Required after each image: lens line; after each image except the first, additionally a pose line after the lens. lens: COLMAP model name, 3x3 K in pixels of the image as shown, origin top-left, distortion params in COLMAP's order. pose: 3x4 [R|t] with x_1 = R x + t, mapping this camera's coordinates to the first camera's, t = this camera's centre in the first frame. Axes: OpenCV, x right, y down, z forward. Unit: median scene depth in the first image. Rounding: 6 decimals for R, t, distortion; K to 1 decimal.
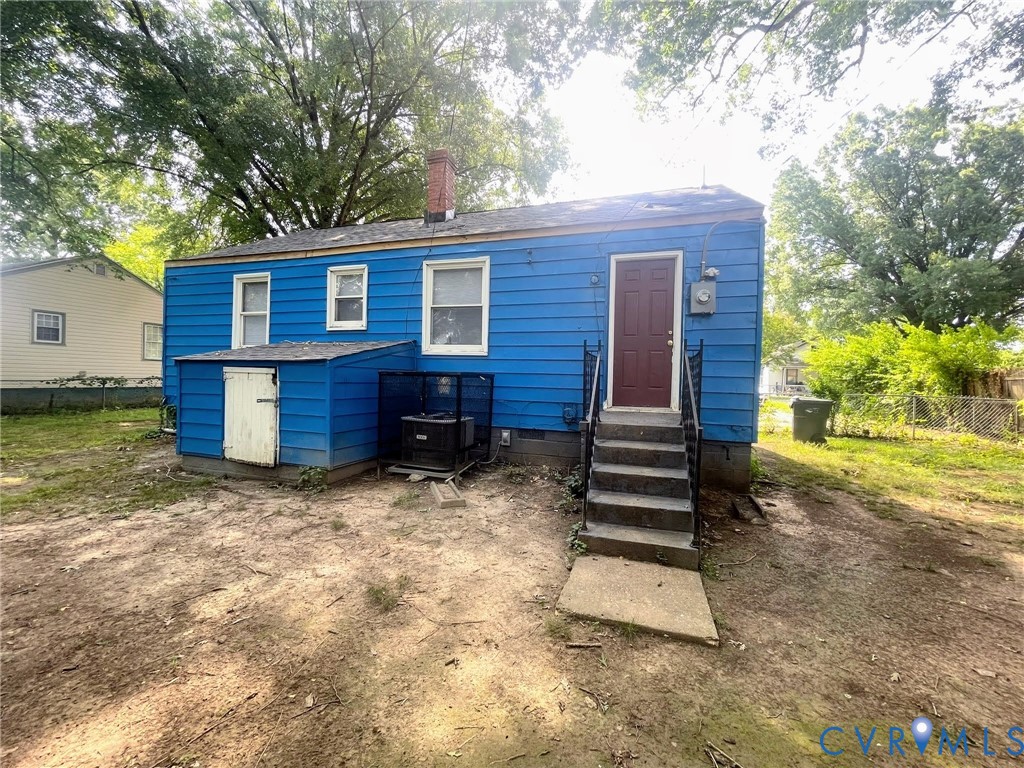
lens RADIAL K [[412.6, 0, 510.0], [0, 412.6, 381.9], [0, 0, 1]] dist [-0.002095, -0.000061]
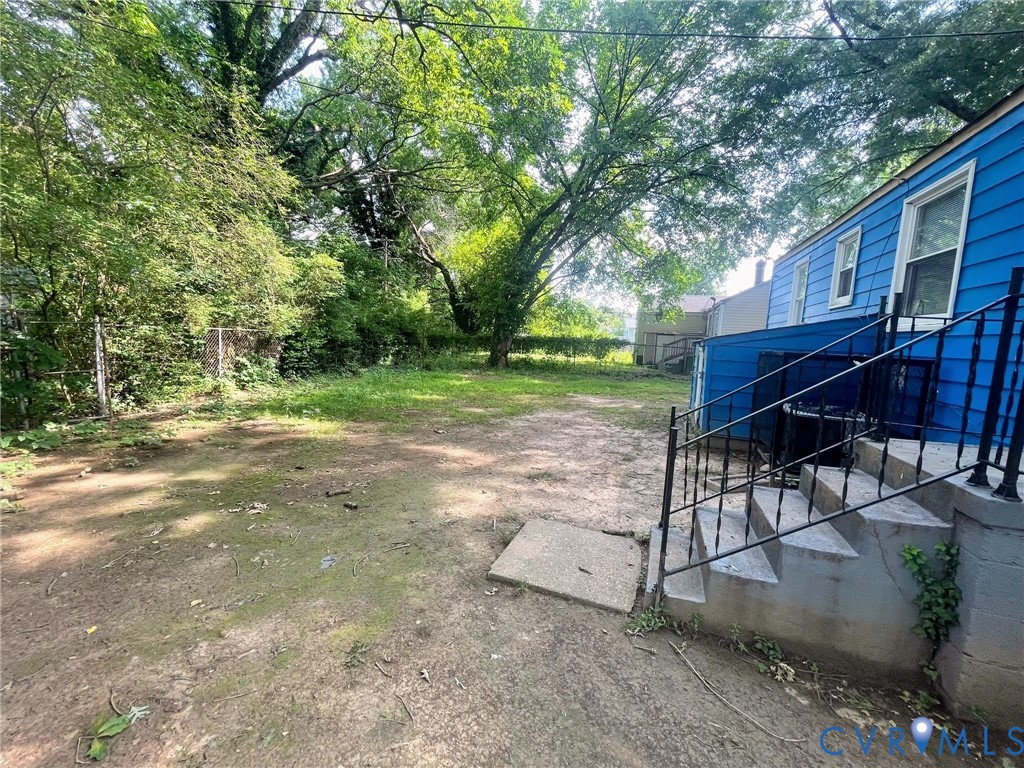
lens RADIAL K [[412.6, 0, 510.0], [0, 412.6, 381.9], [0, 0, 1]] dist [-0.002095, -0.000061]
pose [[-0.045209, 0.080652, -0.995717, 1.167706], [-0.057973, 0.994844, 0.083214, -0.001664], [0.997294, 0.061487, -0.040300, 0.779427]]
